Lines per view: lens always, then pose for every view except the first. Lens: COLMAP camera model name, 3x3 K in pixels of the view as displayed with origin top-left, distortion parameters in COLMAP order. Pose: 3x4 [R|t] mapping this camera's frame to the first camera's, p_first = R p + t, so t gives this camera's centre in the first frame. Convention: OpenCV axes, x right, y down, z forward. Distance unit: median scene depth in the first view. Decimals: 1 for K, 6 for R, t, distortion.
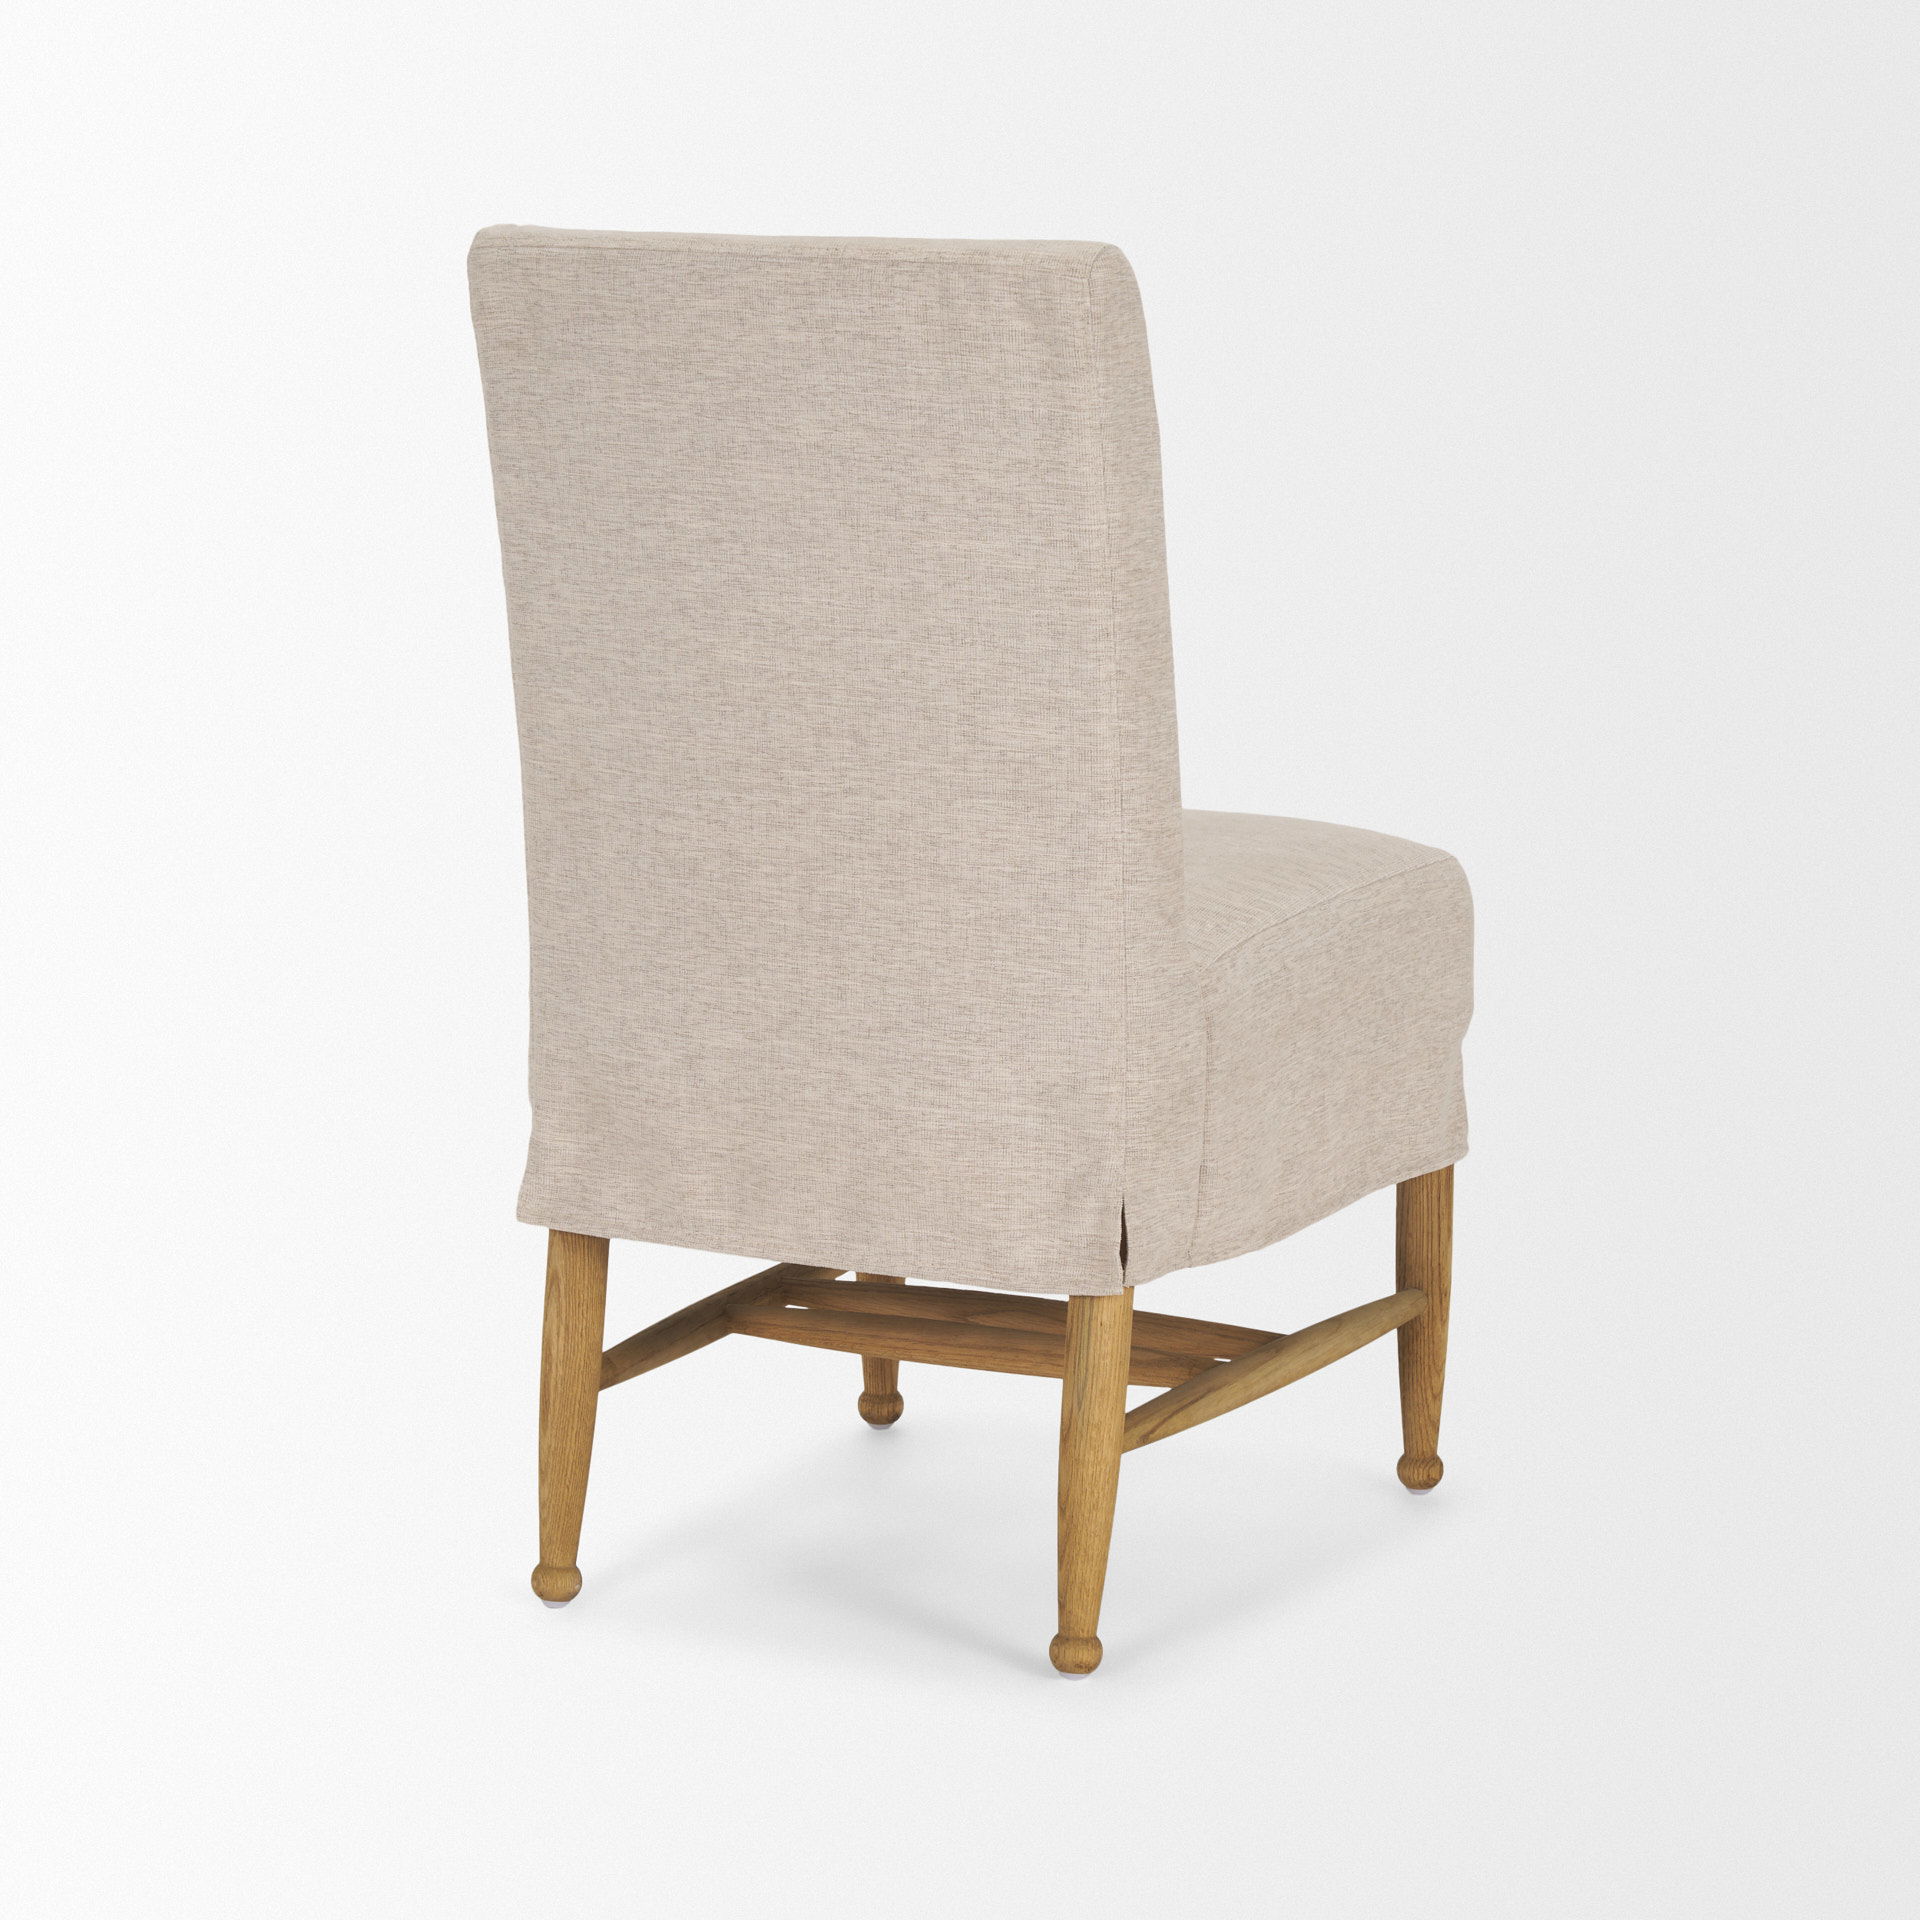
lens RADIAL K [[5465.0, 0, 856.4], [0, 5465.0, 964.7], [0, 0, 1]] dist [0.023194, 0.385045]
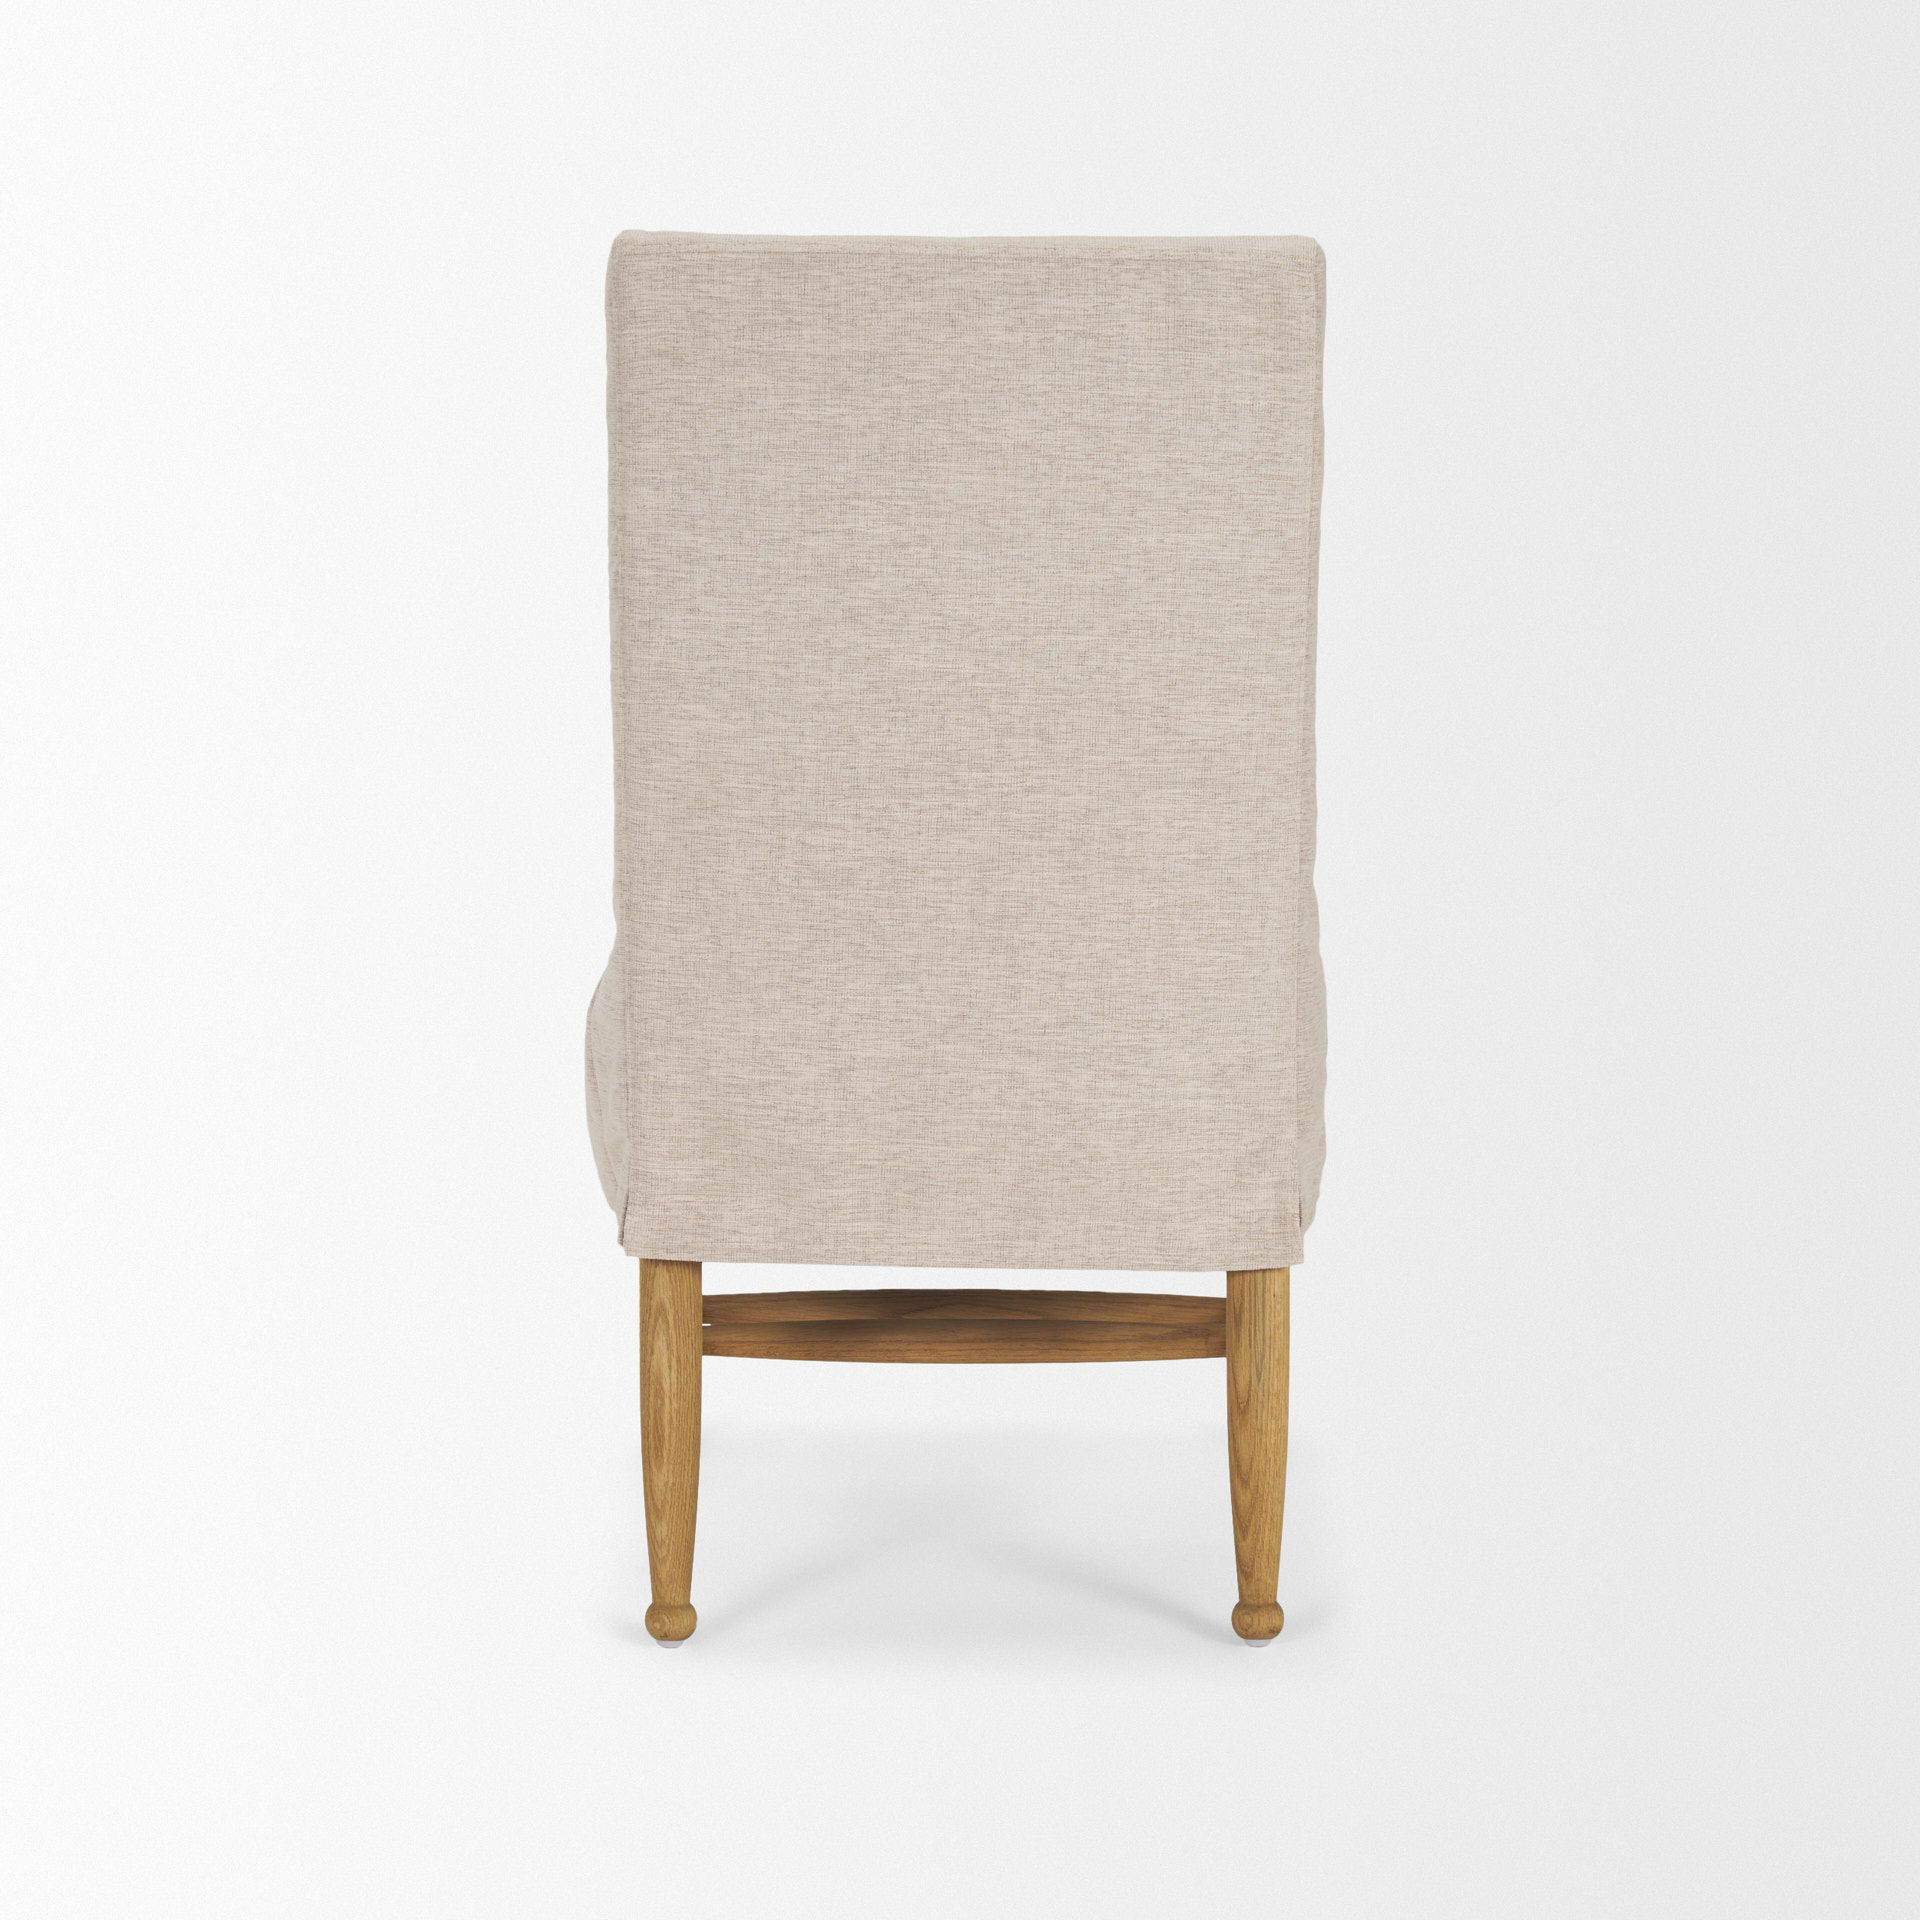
lens RADIAL K [[5465.0, 0, 856.4], [0, 5465.0, 964.7], [0, 0, 1]] dist [0.023194, 0.385045]
pose [[0.901449, -0.072318, 0.426802, -0.459482], [0.073449, 0.997203, 0.013835, -0.015932], [-0.426609, 0.018877, 0.904239, 0.107497]]
